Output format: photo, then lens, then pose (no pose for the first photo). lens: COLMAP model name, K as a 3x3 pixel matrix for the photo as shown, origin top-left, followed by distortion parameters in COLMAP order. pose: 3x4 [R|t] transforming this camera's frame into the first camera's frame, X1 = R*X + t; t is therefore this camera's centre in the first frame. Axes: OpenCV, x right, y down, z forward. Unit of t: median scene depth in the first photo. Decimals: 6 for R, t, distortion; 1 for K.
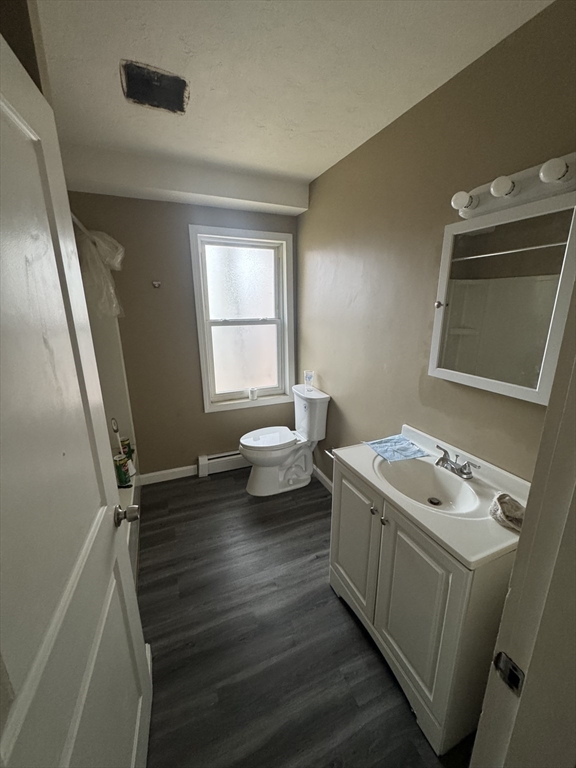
lens RADIAL K [[306.2, 0, 287.1], [0, 306.2, 383.4], [0, 0, 1]] dist [-0.003275, 0.000672]
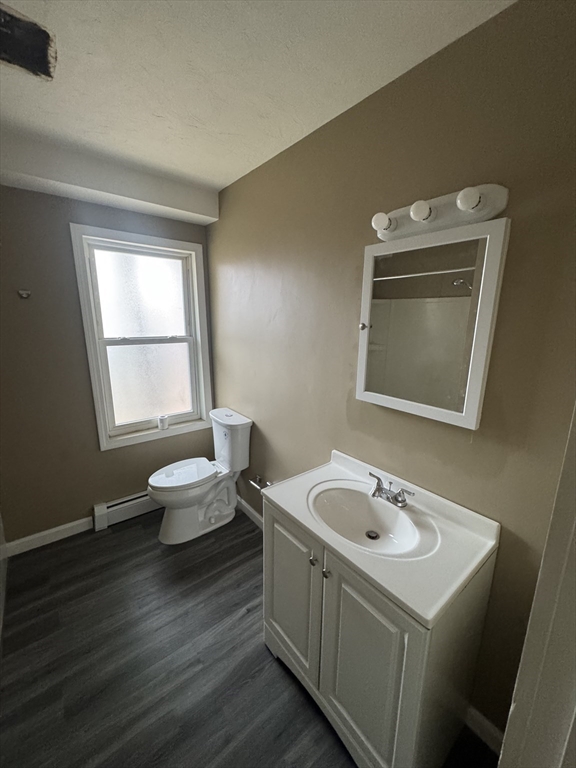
lens RADIAL K [[306.2, 0, 287.1], [0, 306.2, 383.4], [0, 0, 1]] dist [-0.003275, 0.000672]
pose [[0.962675, -0.042488, 0.267305, -0.000263], [0.053558, 0.997977, -0.034255, -0.045426], [-0.265308, 0.047293, 0.963003, 0.111552]]
